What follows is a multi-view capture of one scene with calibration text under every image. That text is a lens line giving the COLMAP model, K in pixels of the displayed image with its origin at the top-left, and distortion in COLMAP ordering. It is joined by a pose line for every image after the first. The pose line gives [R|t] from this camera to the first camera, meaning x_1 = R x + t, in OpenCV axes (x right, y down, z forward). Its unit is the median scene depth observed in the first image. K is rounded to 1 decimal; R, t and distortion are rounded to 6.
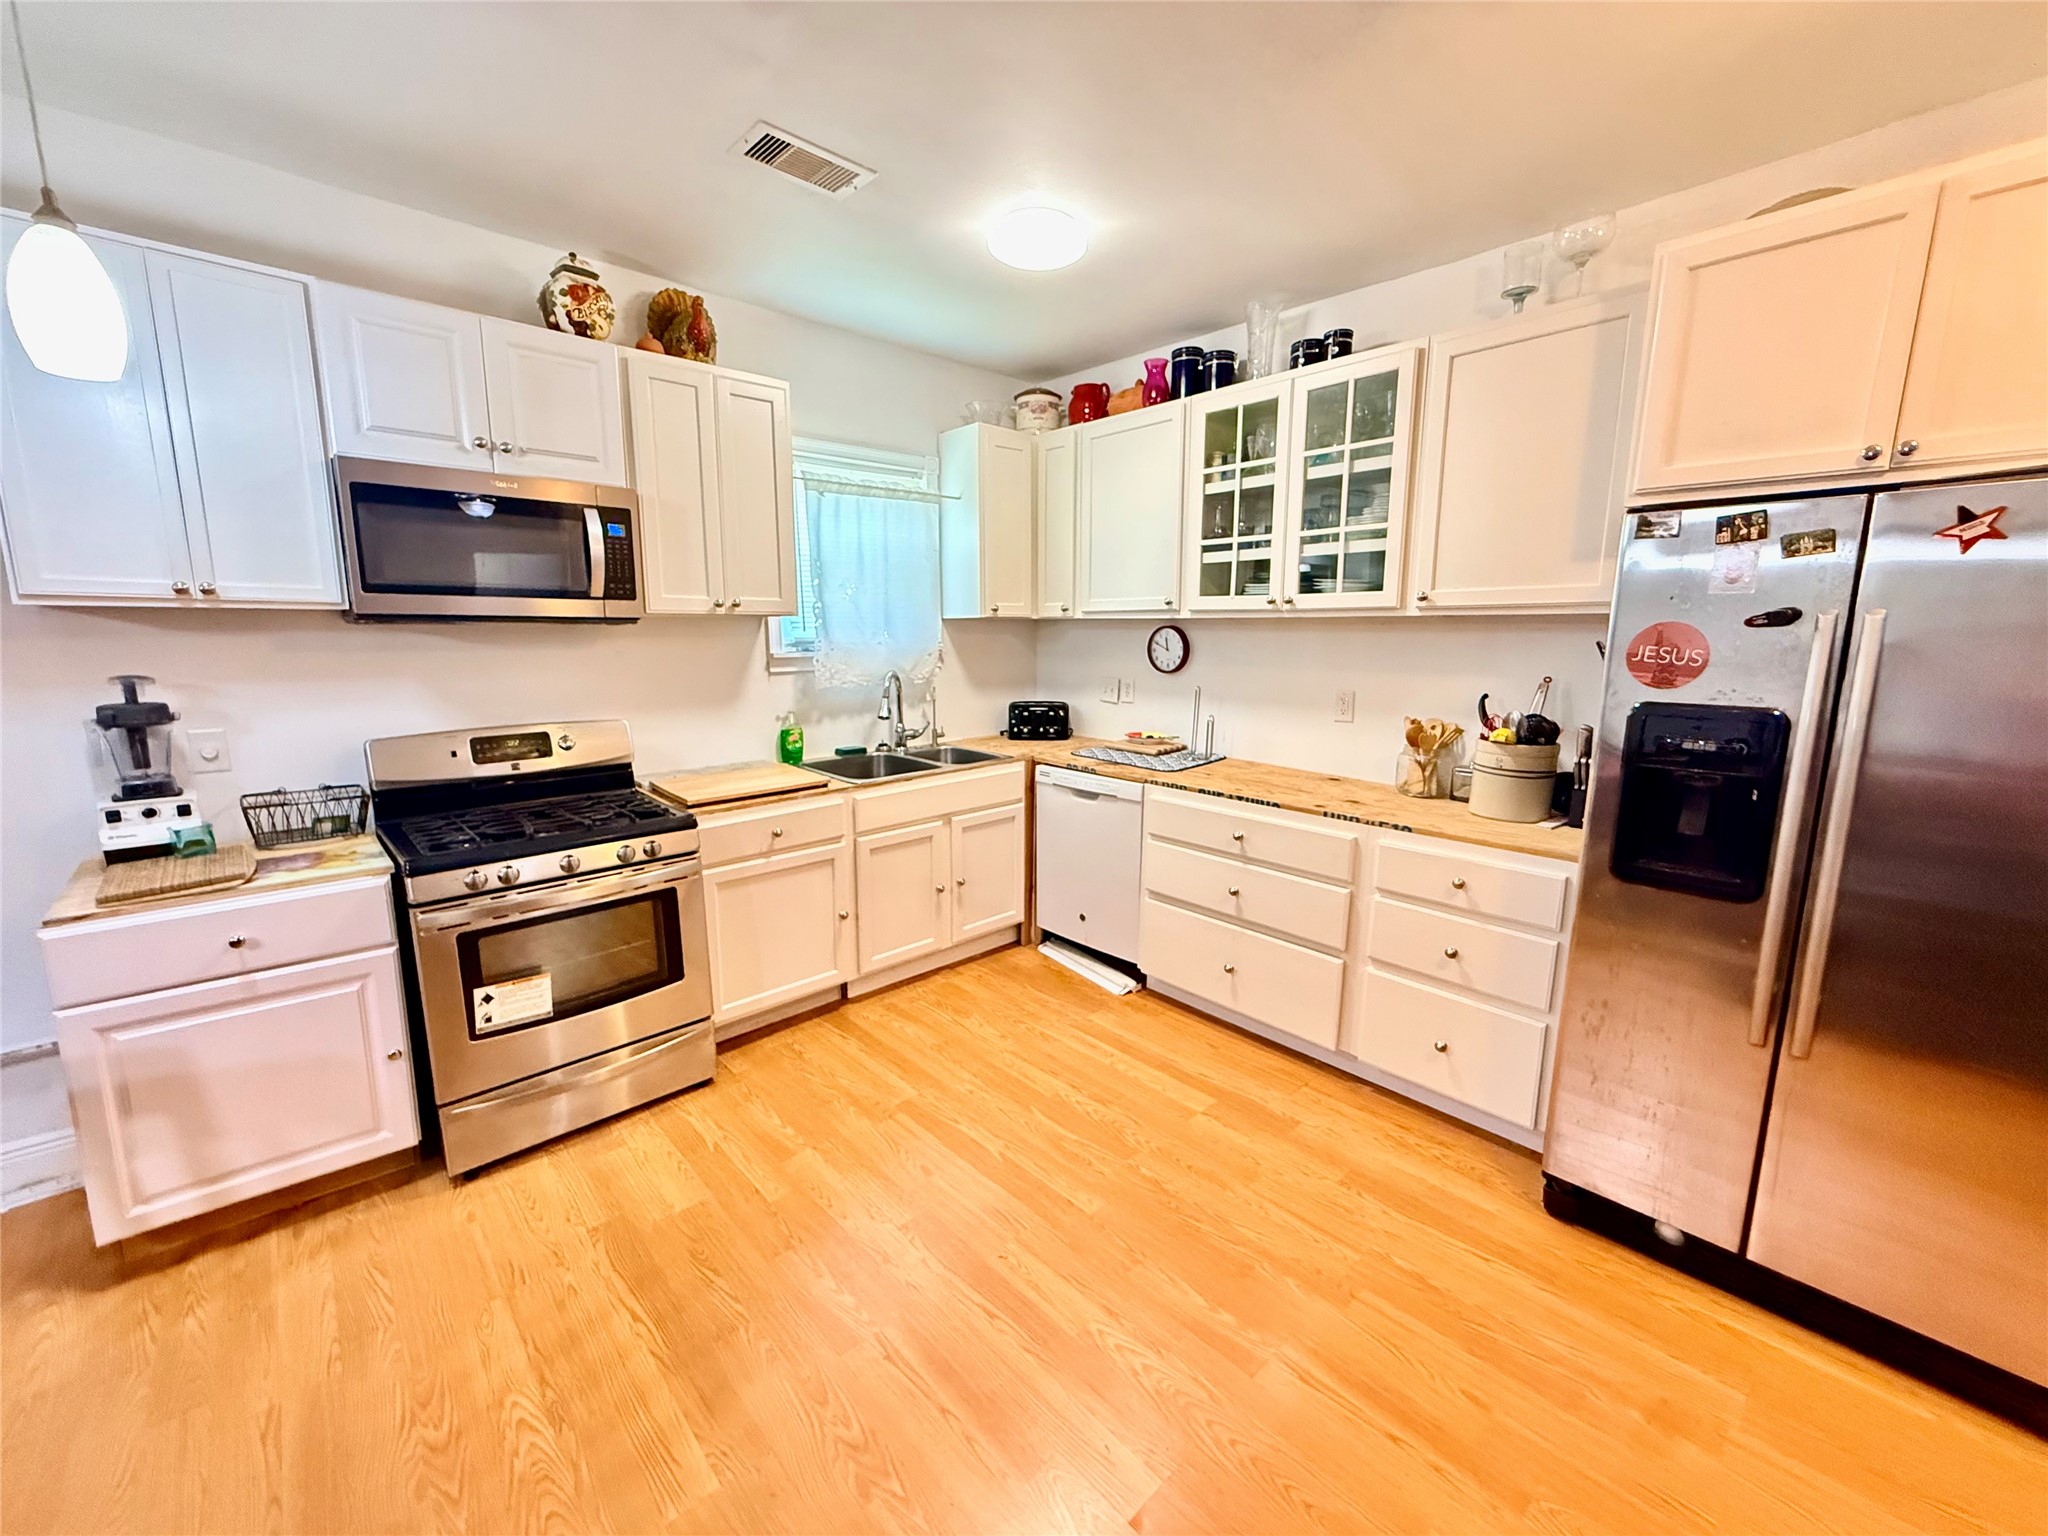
lens RADIAL K [[833.1, 0, 1029.7], [0, 833.1, 770.2], [0, 0, 1]] dist [-0.000099, -0.000044]
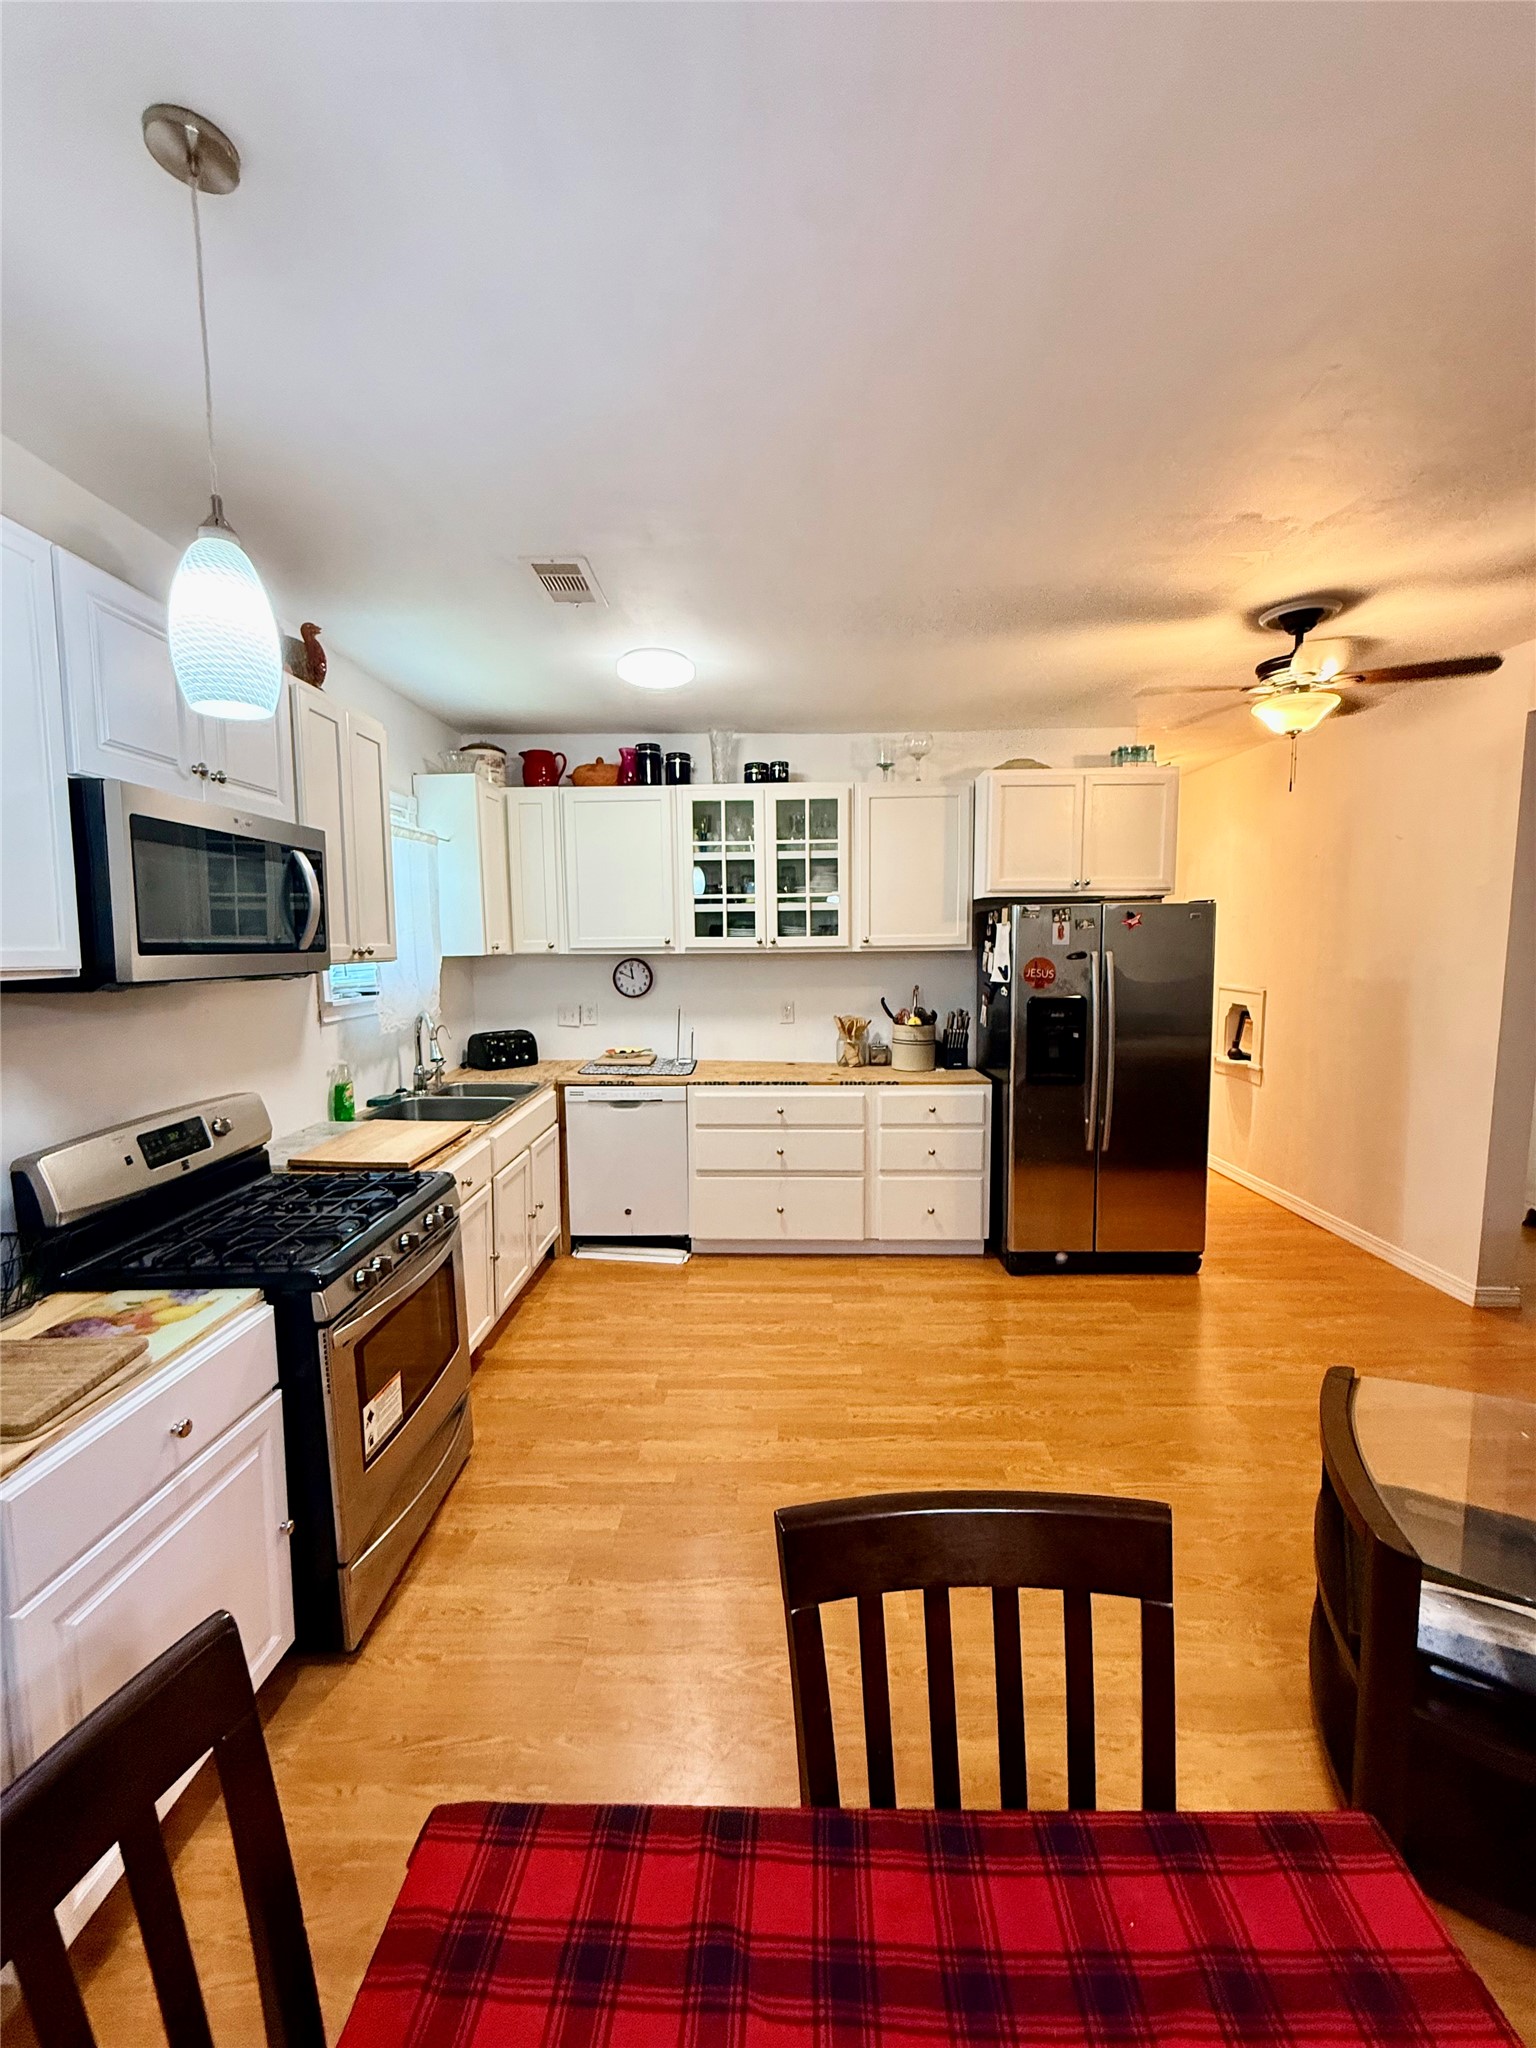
lens RADIAL K [[833.1, 0, 778.6], [0, 833.1, 1016.6], [0, 0, 1]] dist [-0.000099, -0.000044]
pose [[0.675792, -0.077372, 0.733020, -0.700186], [0.134514, 0.990721, -0.019439, -0.045587], [-0.724714, 0.111738, 0.679929, 0.041541]]
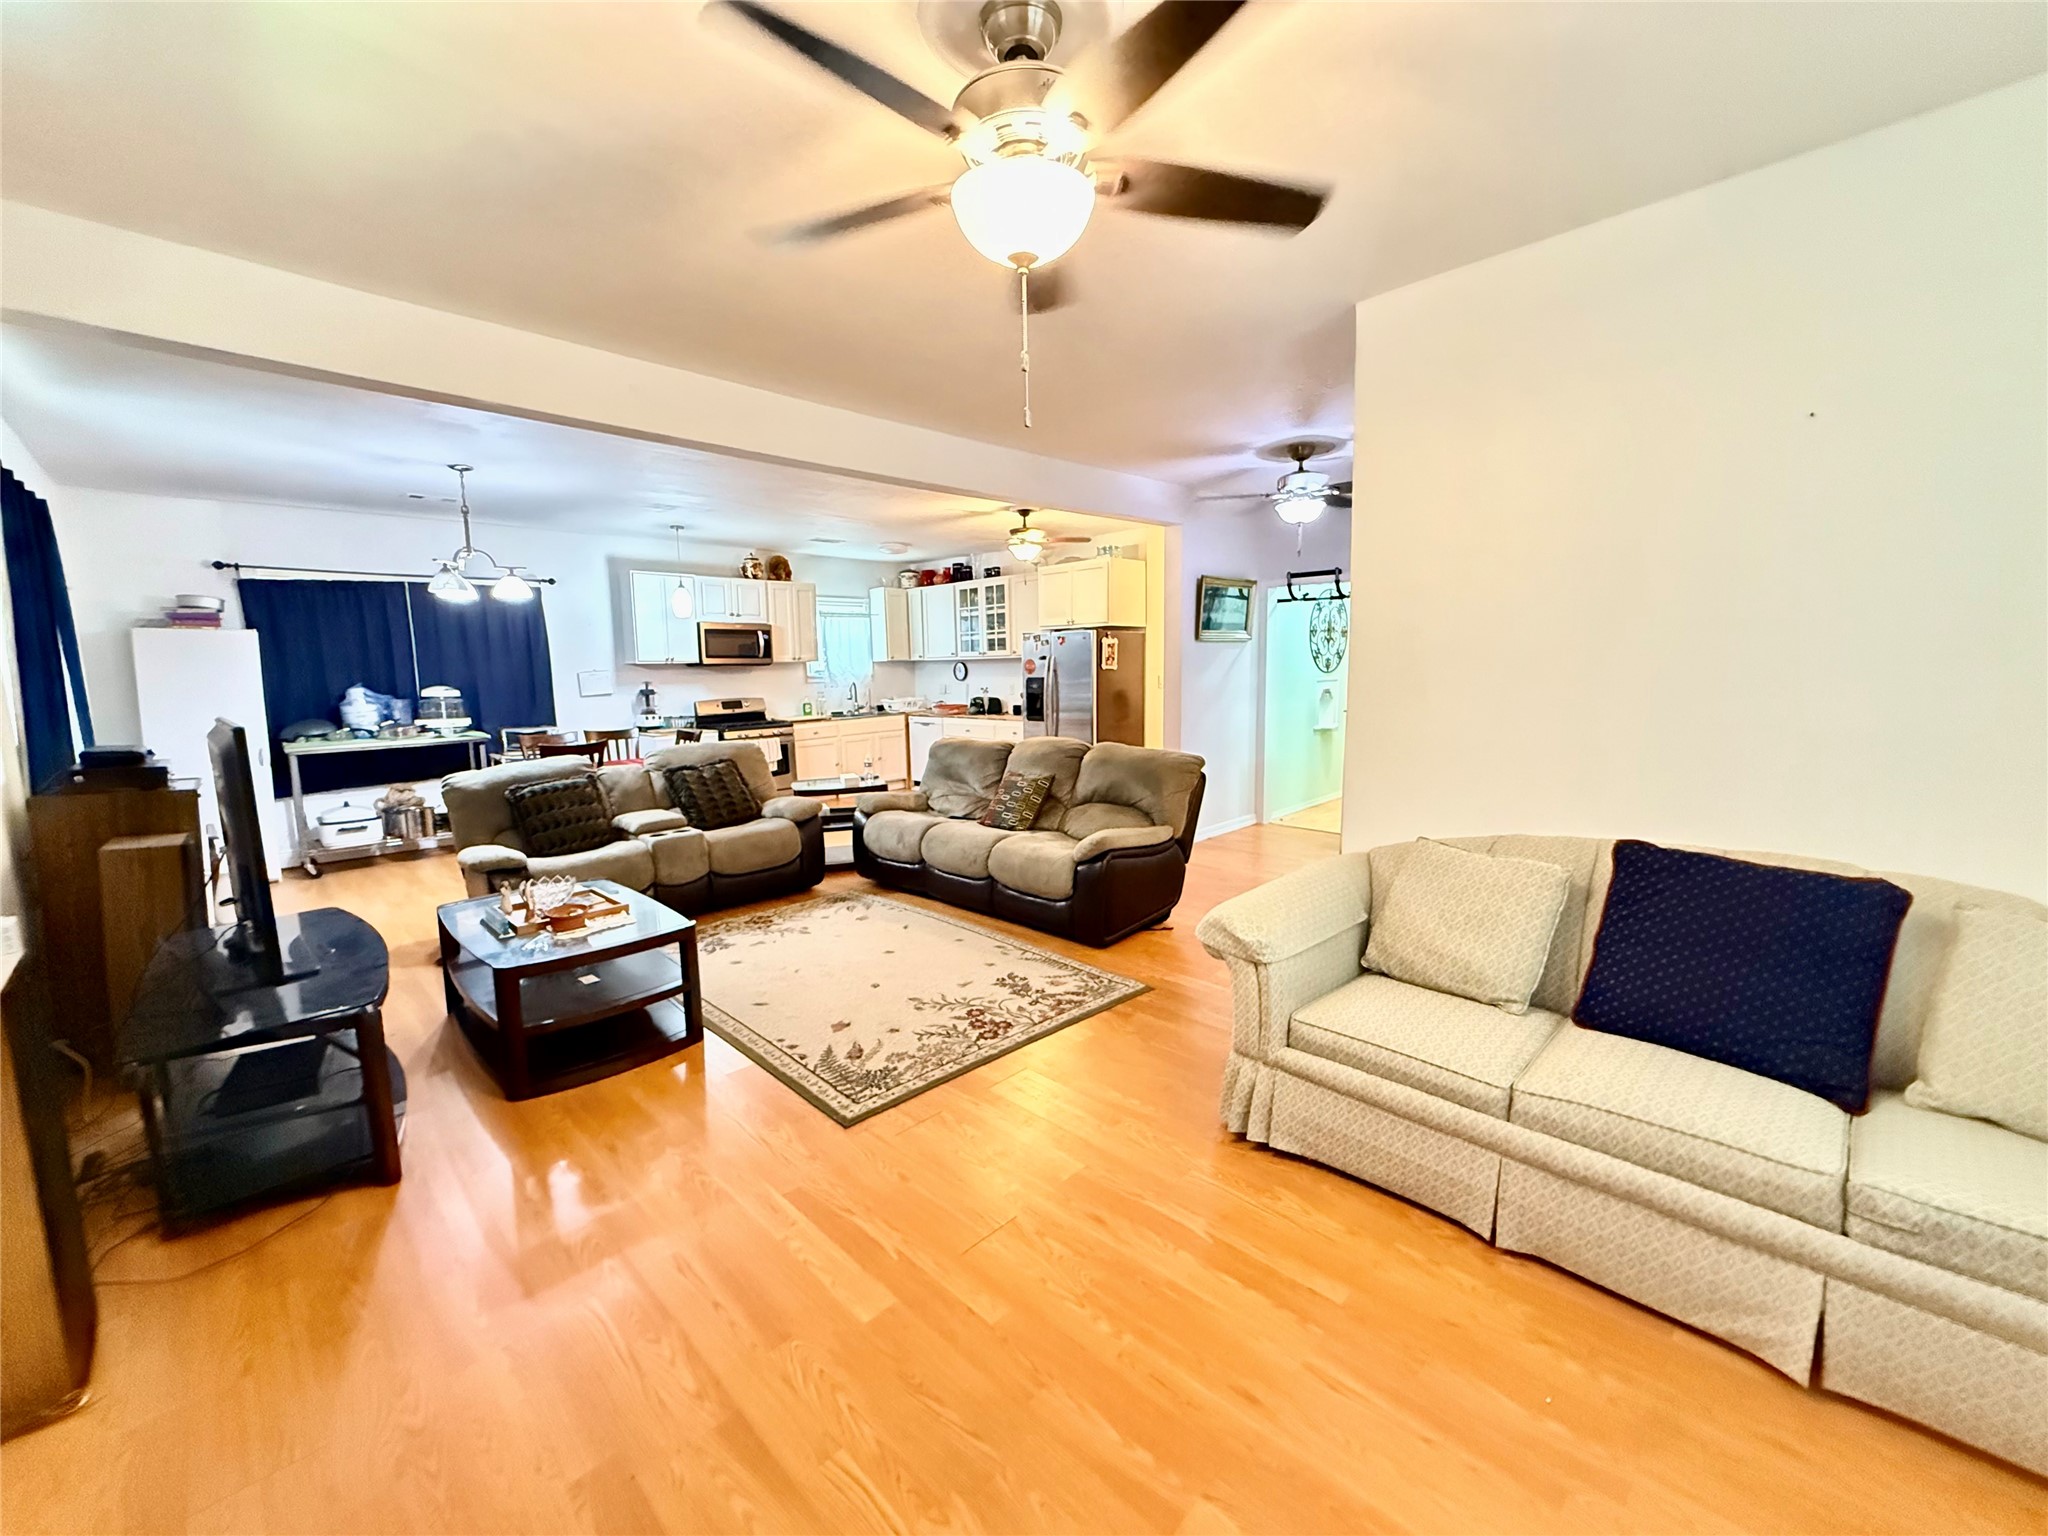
lens RADIAL K [[833.1, 0, 1039.0], [0, 833.1, 775.8], [0, 0, 1]] dist [-0.000099, -0.000044]
pose [[0.998623, -0.027152, 0.044883, 0.348196], [0.028849, 0.998876, -0.037599, 0.346368], [-0.043811, 0.038842, 0.998284, -1.936359]]
